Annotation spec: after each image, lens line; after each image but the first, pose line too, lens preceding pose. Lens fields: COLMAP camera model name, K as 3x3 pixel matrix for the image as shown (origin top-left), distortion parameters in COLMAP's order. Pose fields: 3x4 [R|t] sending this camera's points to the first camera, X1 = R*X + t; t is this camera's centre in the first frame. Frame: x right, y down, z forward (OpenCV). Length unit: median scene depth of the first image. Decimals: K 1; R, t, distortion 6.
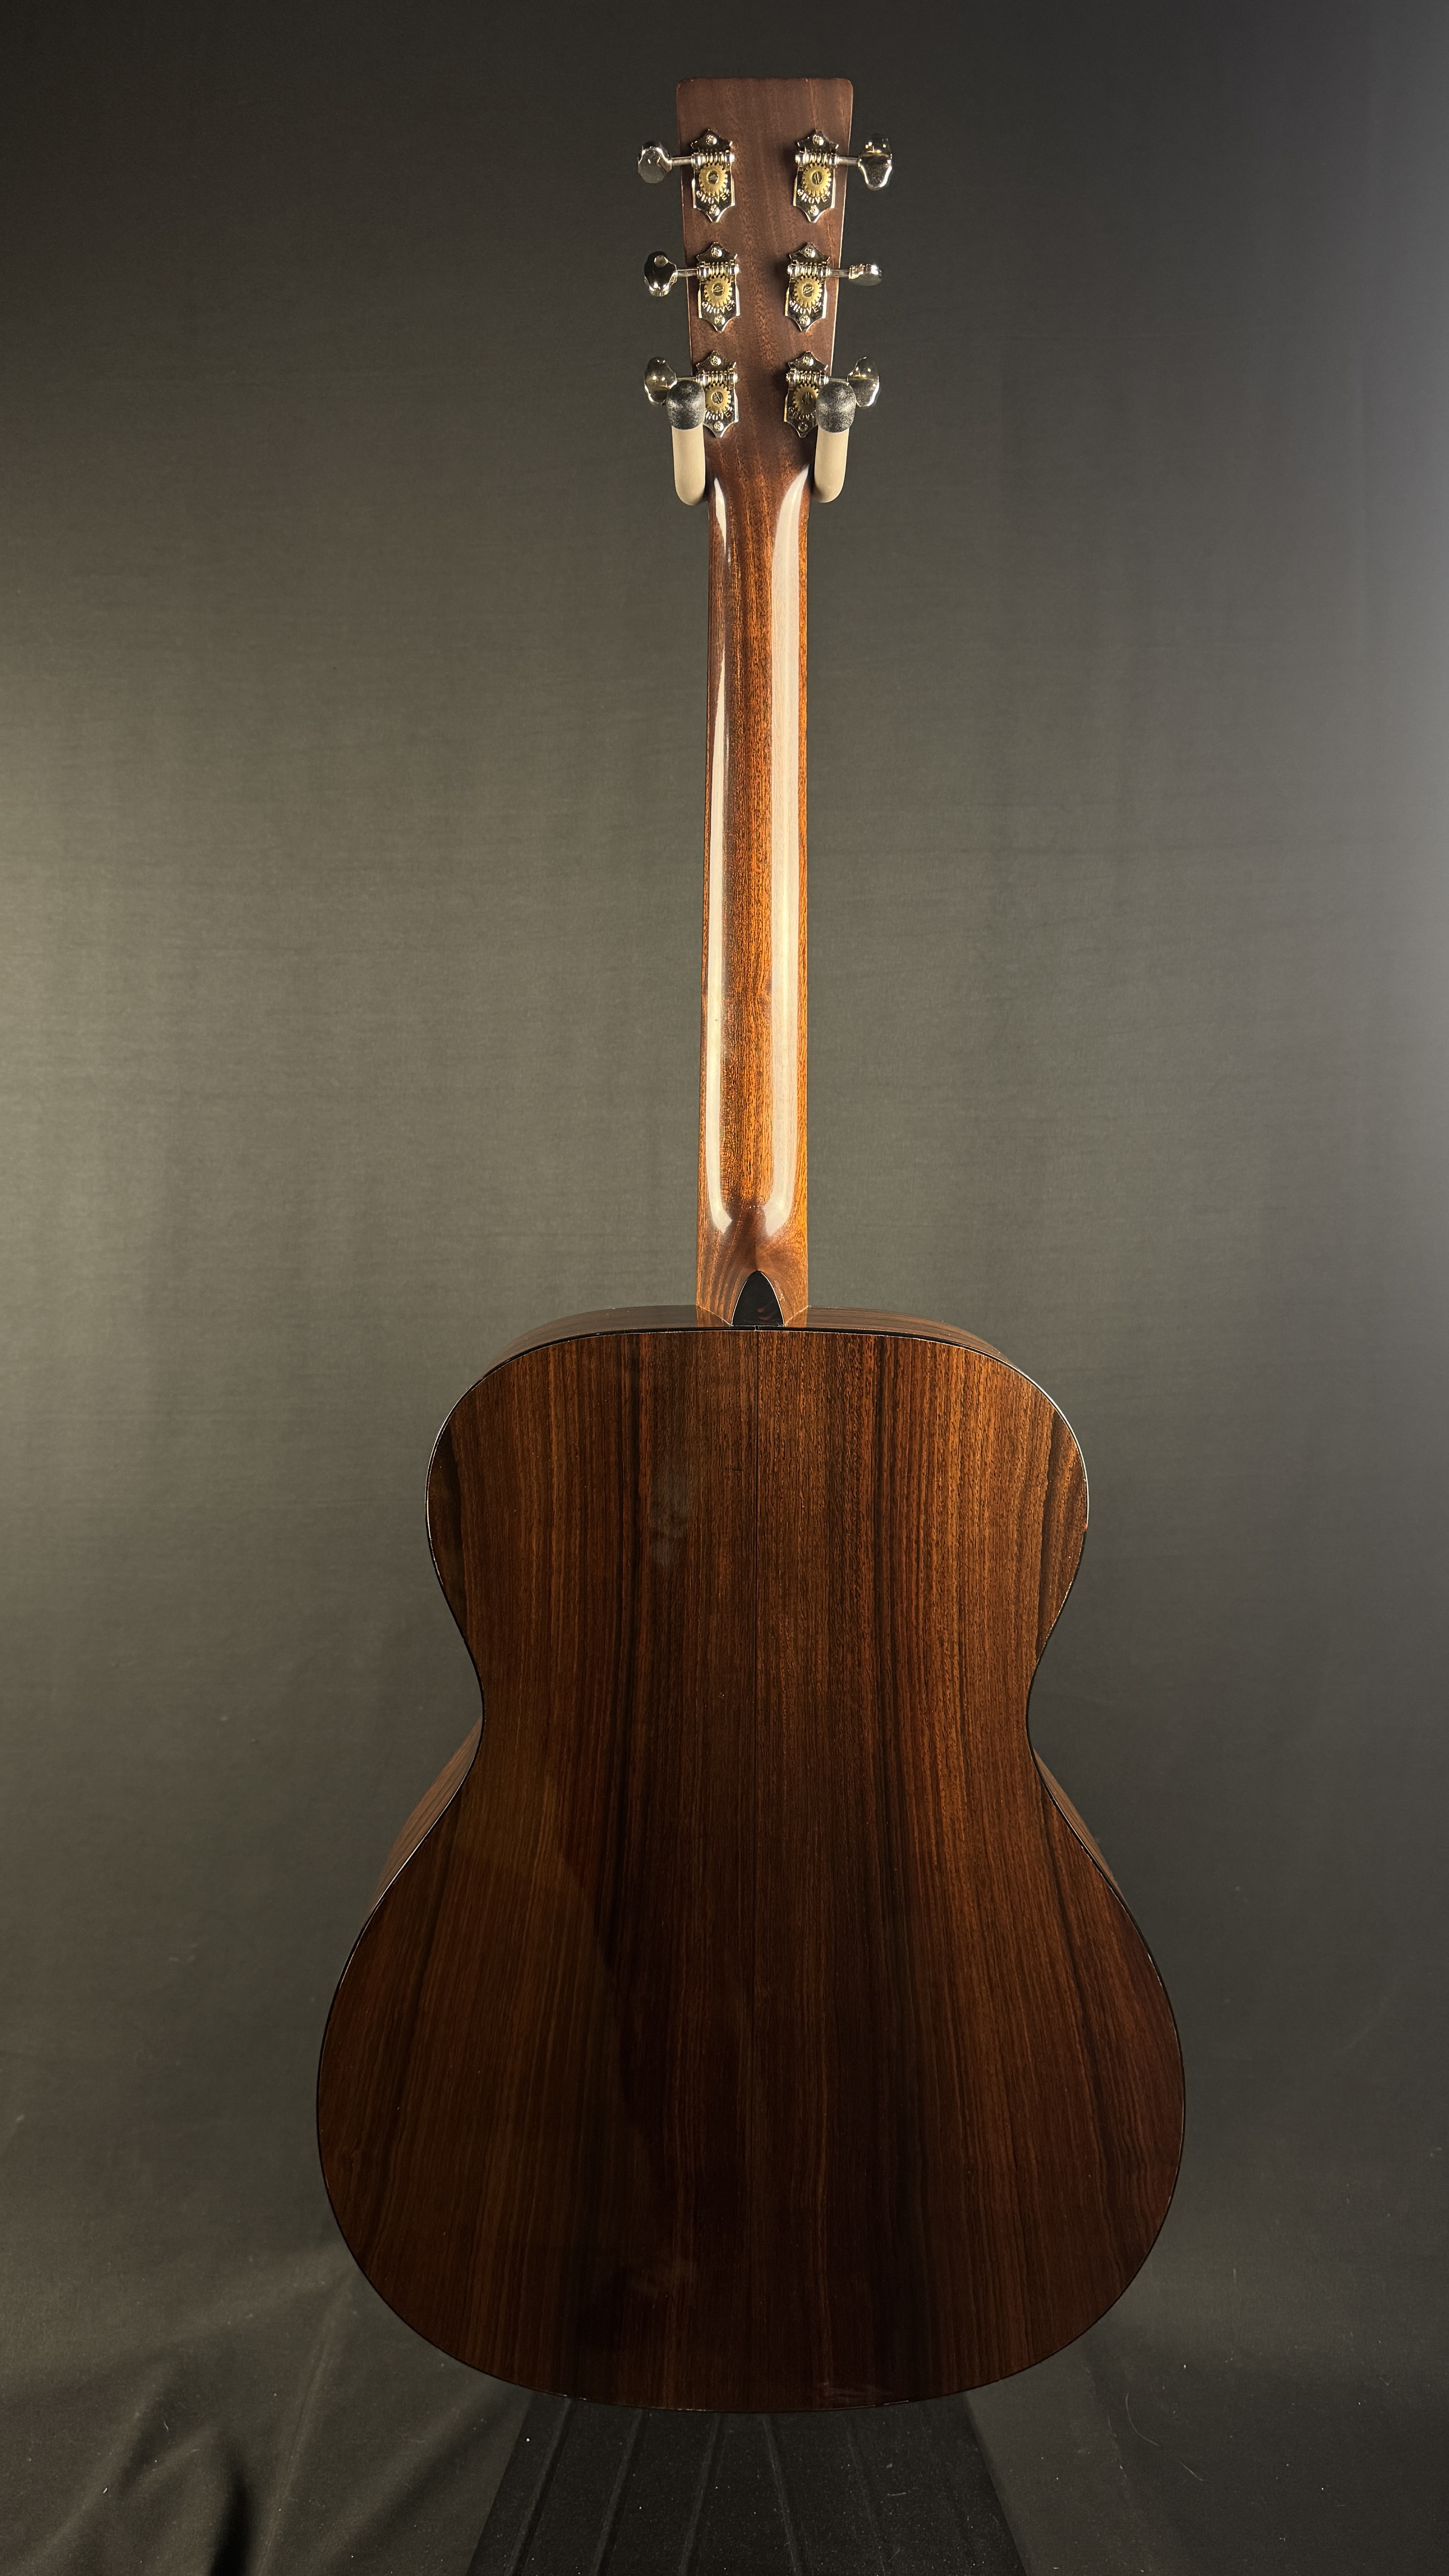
lens RADIAL K [[1522.2, 0, 724.5], [0, 1522.2, 1288.0], [0, 0, 1]] dist [0.100649, -0.148918]
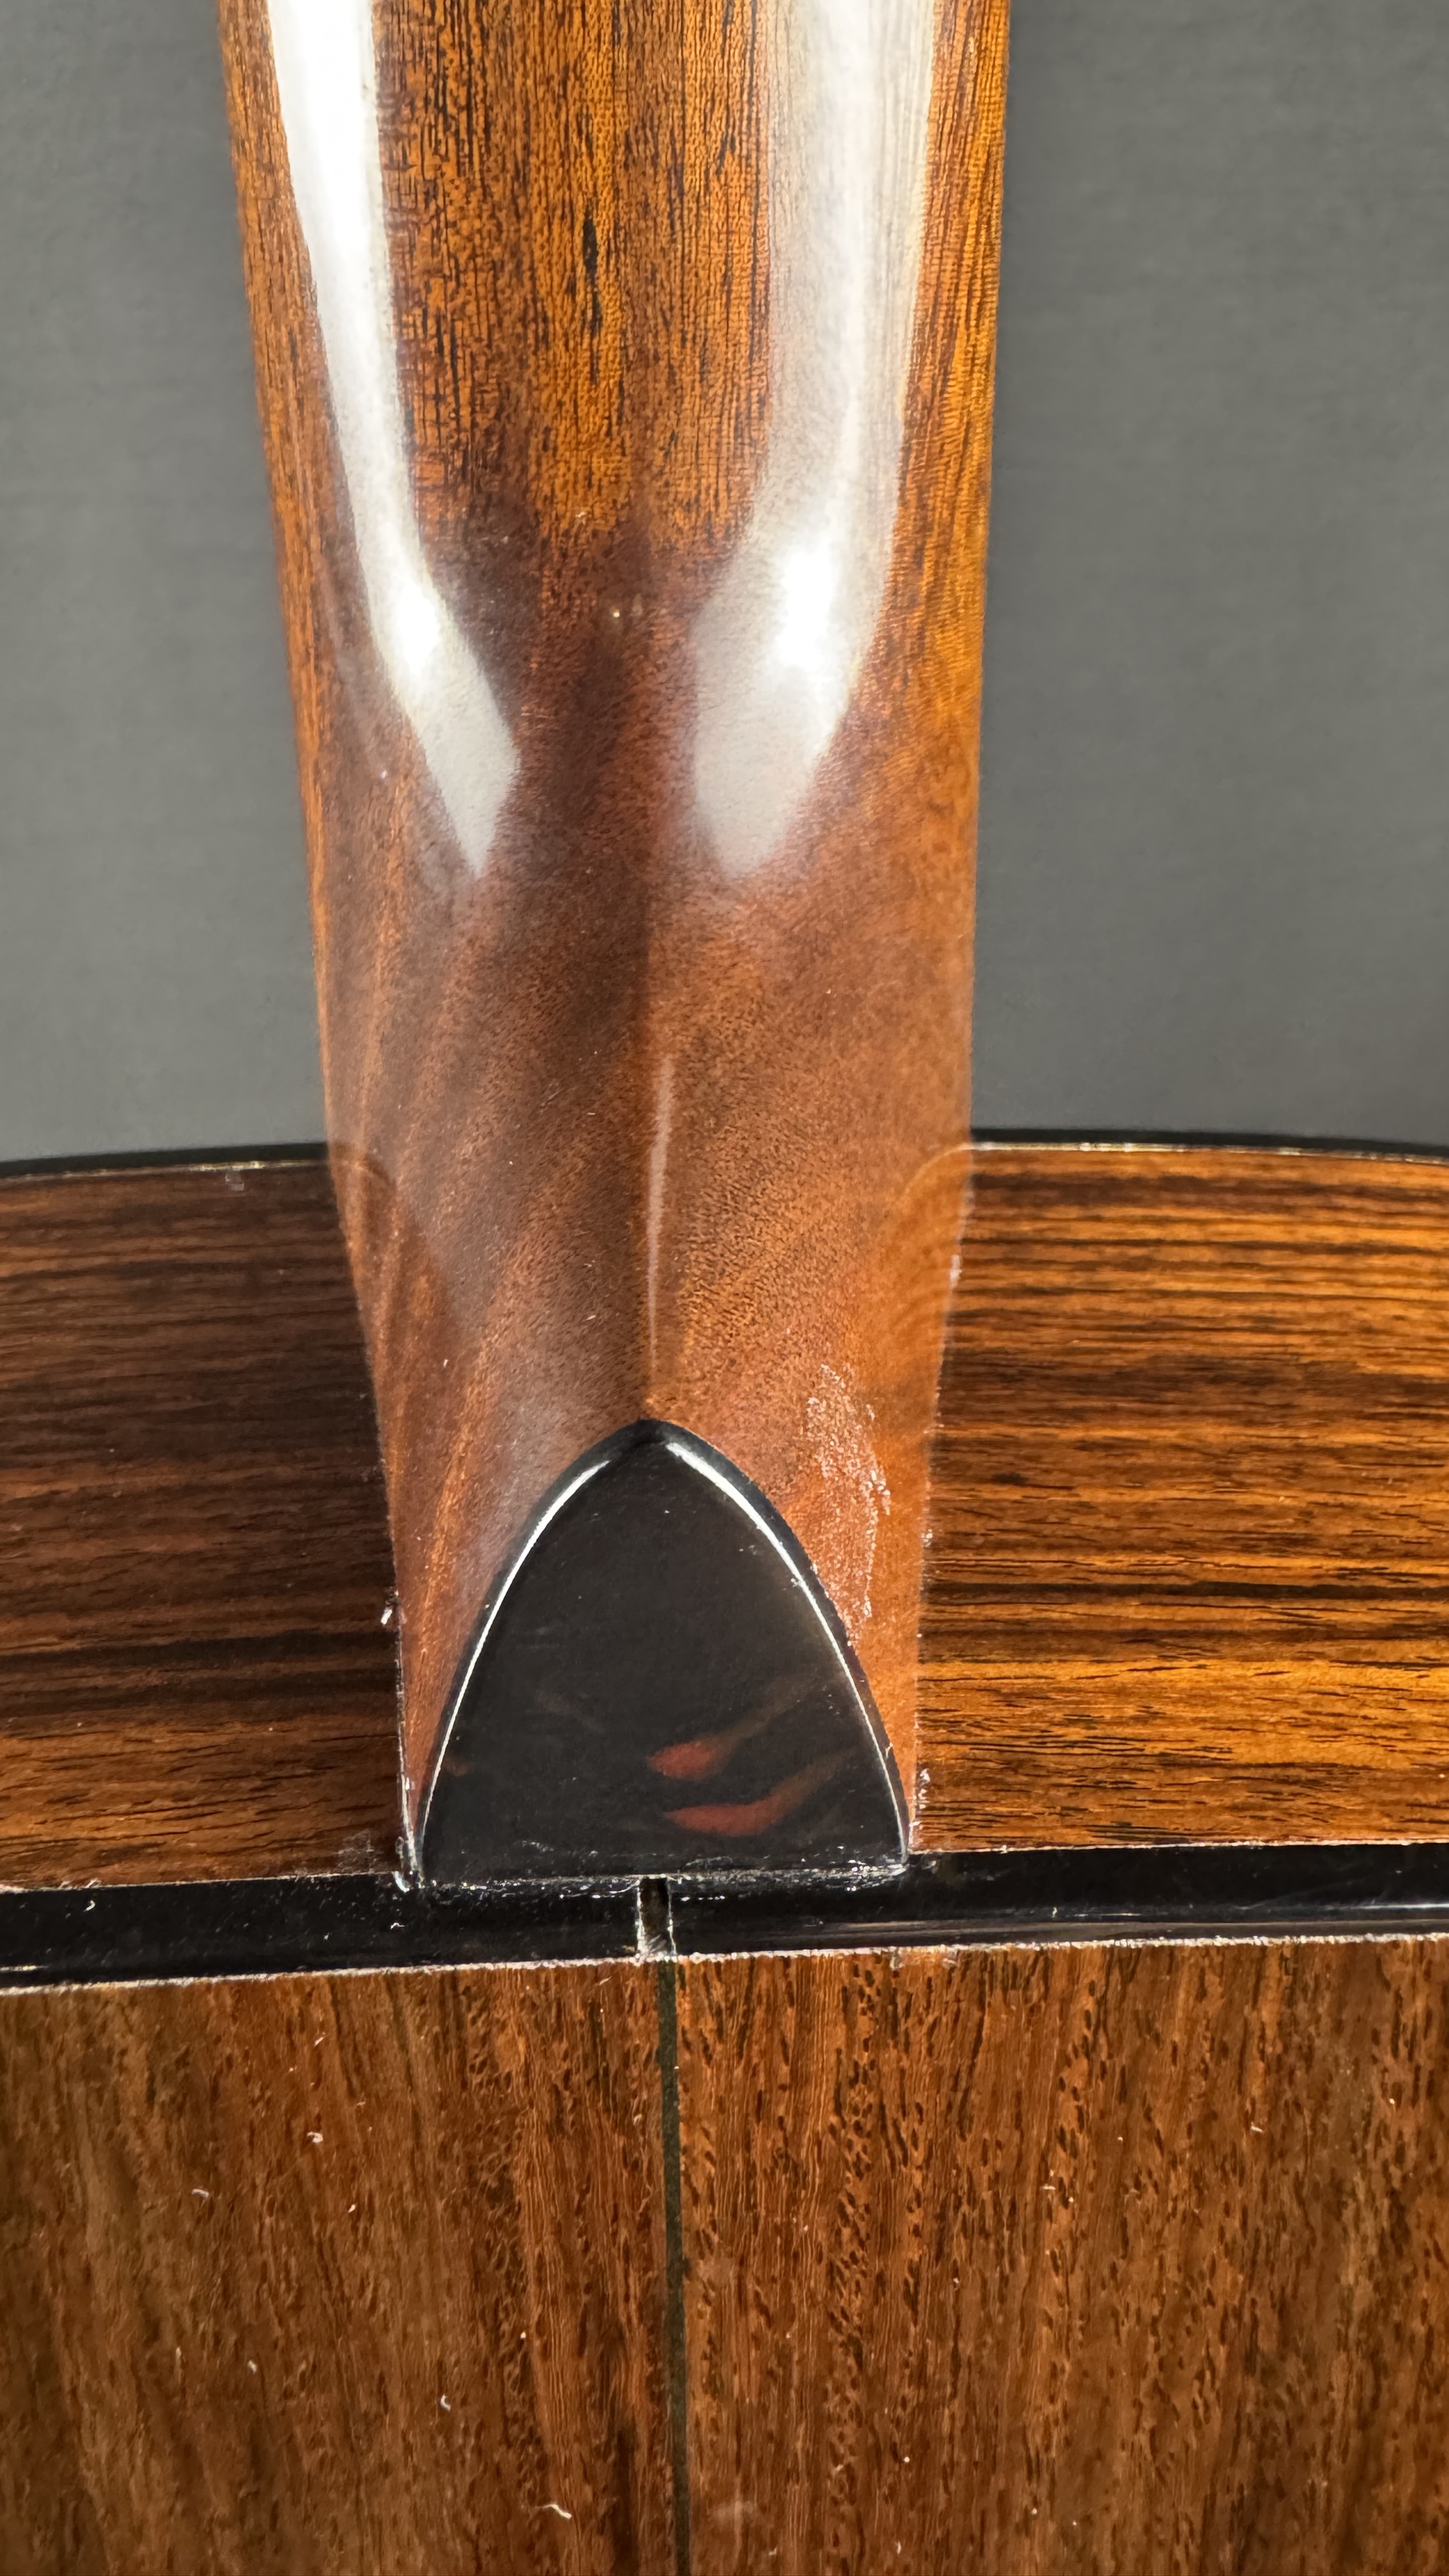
lens RADIAL K [[1871.1, 0, 724.5], [0, 1871.1, 1288.0], [0, 0, 1]] dist [0.000244, 0.000028]
pose [[0.999238, -0.022689, 0.031752, 0.020626], [0.008351, 0.919089, 0.393961, -0.061739], [-0.038122, -0.393396, 0.918578, 0.814272]]
